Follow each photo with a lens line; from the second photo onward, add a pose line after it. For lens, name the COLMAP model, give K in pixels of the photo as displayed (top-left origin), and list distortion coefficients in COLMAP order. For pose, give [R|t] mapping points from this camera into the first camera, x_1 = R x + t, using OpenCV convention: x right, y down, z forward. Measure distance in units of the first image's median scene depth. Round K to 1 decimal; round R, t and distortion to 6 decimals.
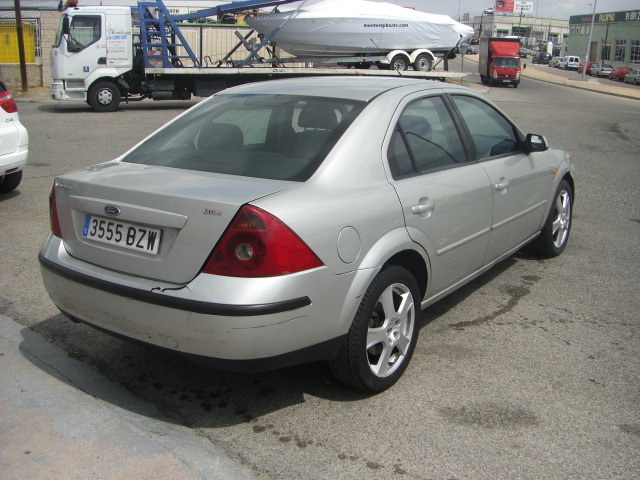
lens RADIAL K [[719.1, 0, 319.8], [0, 719.1, 239.4], [0, 0, 1]] dist [-0.136585, 0.000000]
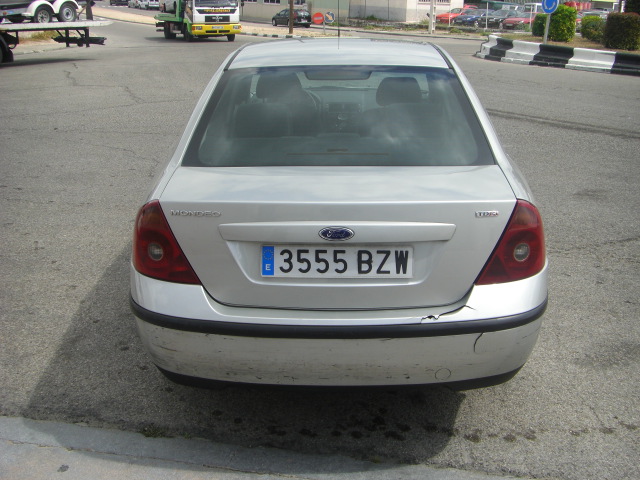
lens RADIAL K [[719.1, 0, 320.1], [0, 719.1, 239.2], [0, 0, 1]] dist [-0.136585, 0.000000]
pose [[0.833276, -0.188839, 0.519606, -0.680107], [0.147377, 0.981720, 0.120440, -0.125496], [-0.532851, -0.023782, 0.845875, 0.340390]]
